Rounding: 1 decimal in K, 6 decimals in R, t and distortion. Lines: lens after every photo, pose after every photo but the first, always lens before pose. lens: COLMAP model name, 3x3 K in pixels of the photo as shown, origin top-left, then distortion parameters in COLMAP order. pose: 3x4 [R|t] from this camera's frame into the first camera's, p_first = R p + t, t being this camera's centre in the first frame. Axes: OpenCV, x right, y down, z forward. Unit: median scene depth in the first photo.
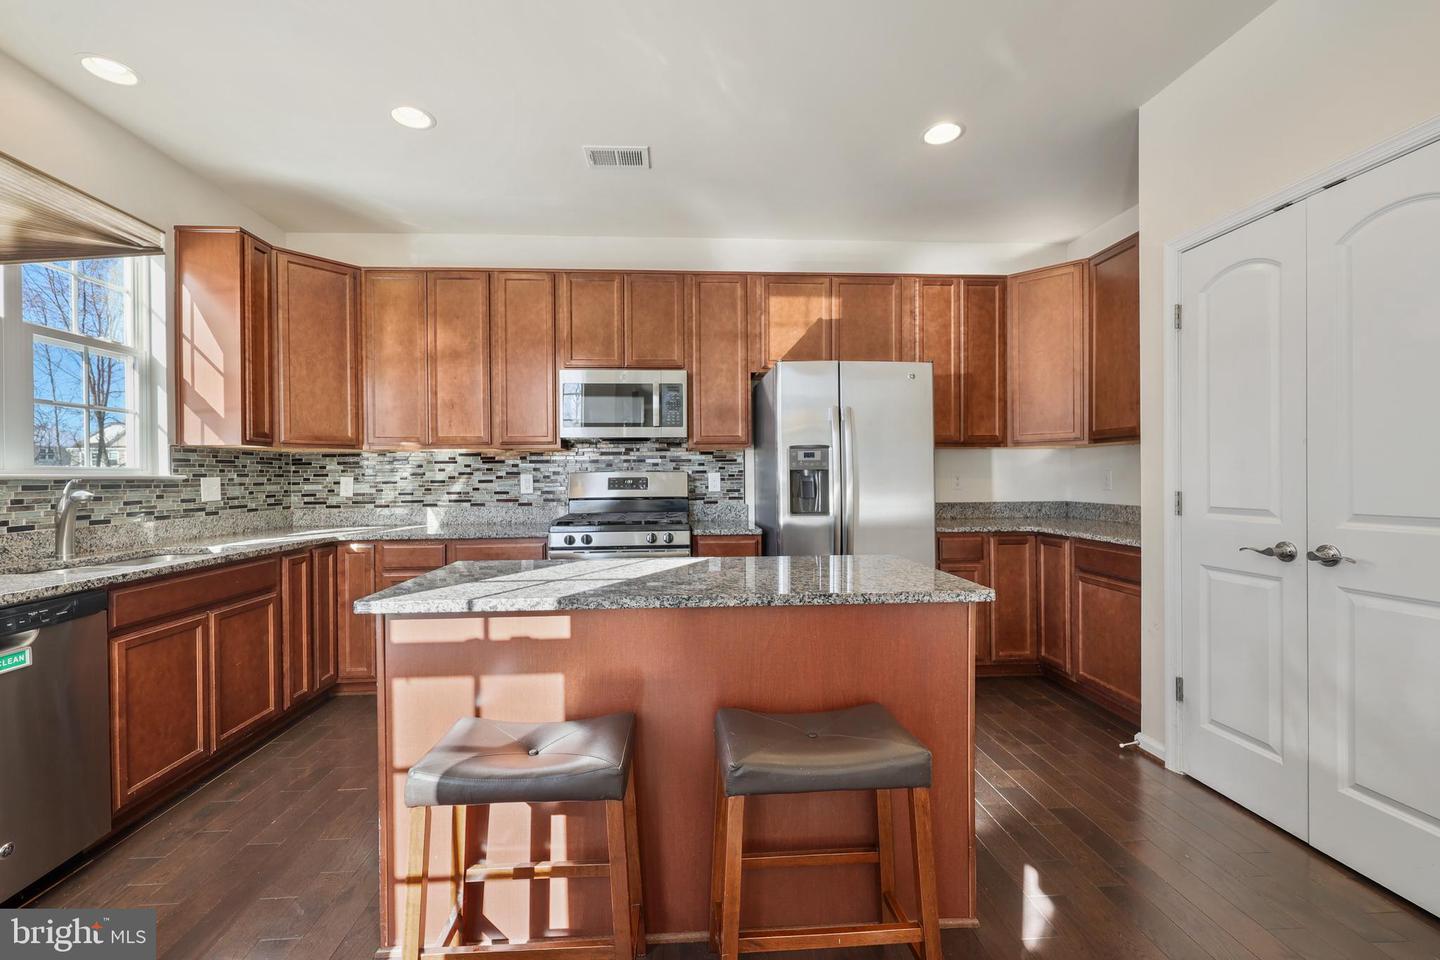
lens RADIAL K [[585.1, 0, 718.9], [0, 585.1, 483.2], [0, 0, 1]] dist [0.001360, 0.000394]
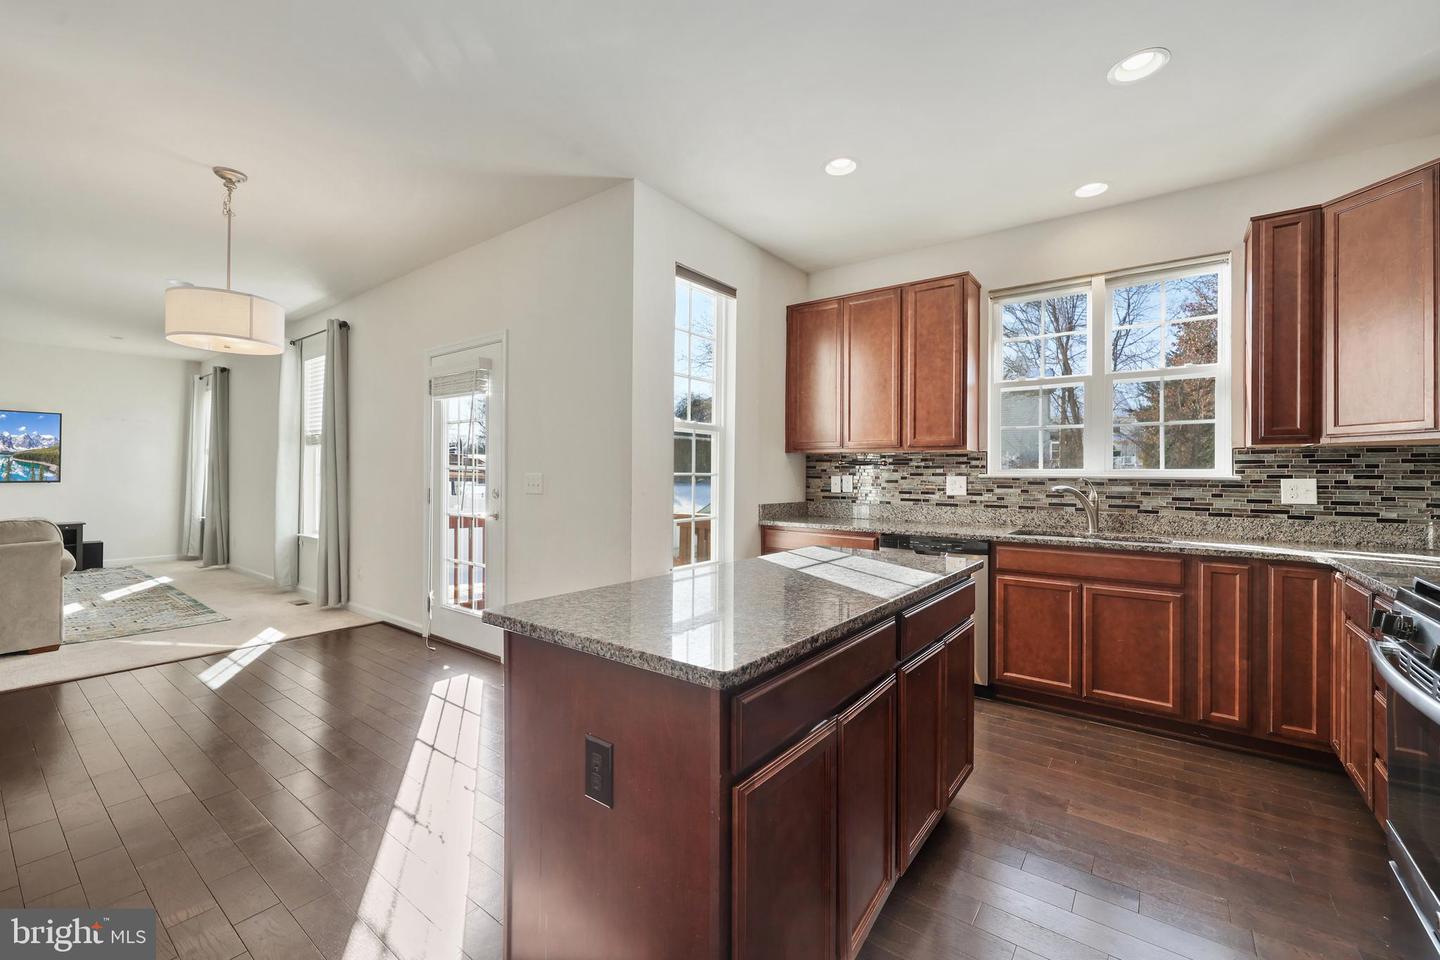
lens RADIAL K [[585.1, 0, 721.9], [0, 585.1, 473.3], [0, 0, 1]] dist [0.001360, 0.000394]
pose [[-0.651830, -0.001624, -0.758364, 0.490430], [-0.012670, 0.999881, 0.008749, -0.016784], [0.758260, 0.015311, -0.651773, 1.001040]]
